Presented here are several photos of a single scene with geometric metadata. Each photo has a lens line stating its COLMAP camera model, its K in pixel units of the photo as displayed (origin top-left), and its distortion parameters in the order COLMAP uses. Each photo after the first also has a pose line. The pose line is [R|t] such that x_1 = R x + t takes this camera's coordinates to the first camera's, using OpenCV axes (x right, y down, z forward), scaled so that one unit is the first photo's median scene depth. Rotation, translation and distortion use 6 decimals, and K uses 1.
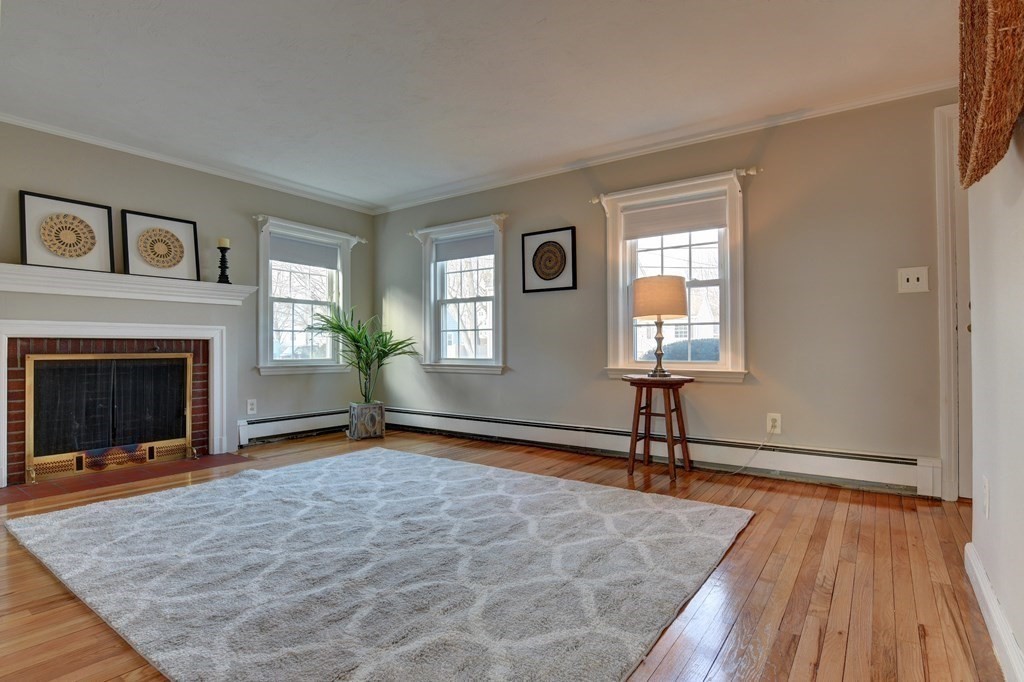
lens RADIAL K [[521.1, 0, 509.2], [0, 521.1, 341.7], [0, 0, 1]] dist [-0.009480, -0.009436]
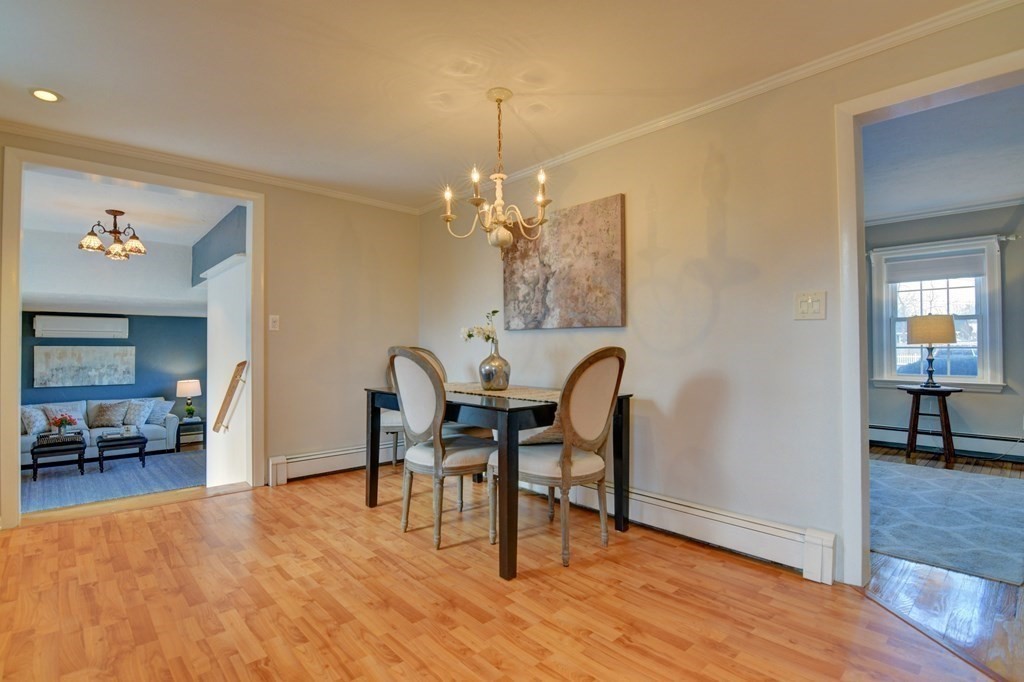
lens RADIAL K [[495.3, 0, 513.2], [0, 495.3, 346.1], [0, 0, 1]] dist [-0.010909, -0.008173]
pose [[0.979253, -0.002552, -0.202624, -0.494374], [0.003773, 0.999977, 0.005642, -0.049647], [0.202604, -0.006290, 0.979240, -0.455509]]
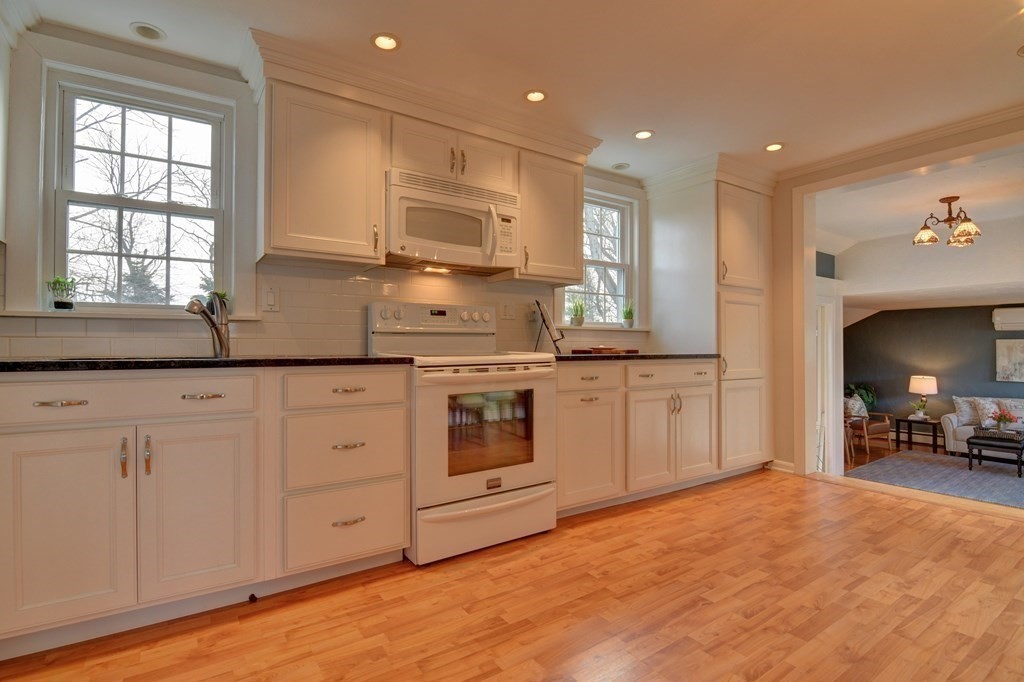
lens RADIAL K [[495.3, 0, 503.8], [0, 495.3, 344.7], [0, 0, 1]] dist [-0.010909, -0.008173]
pose [[-0.356791, -0.004180, -0.934175, -0.272255], [0.012645, 0.999877, -0.009304, -0.033419], [0.934099, -0.015132, -0.356694, -0.120841]]
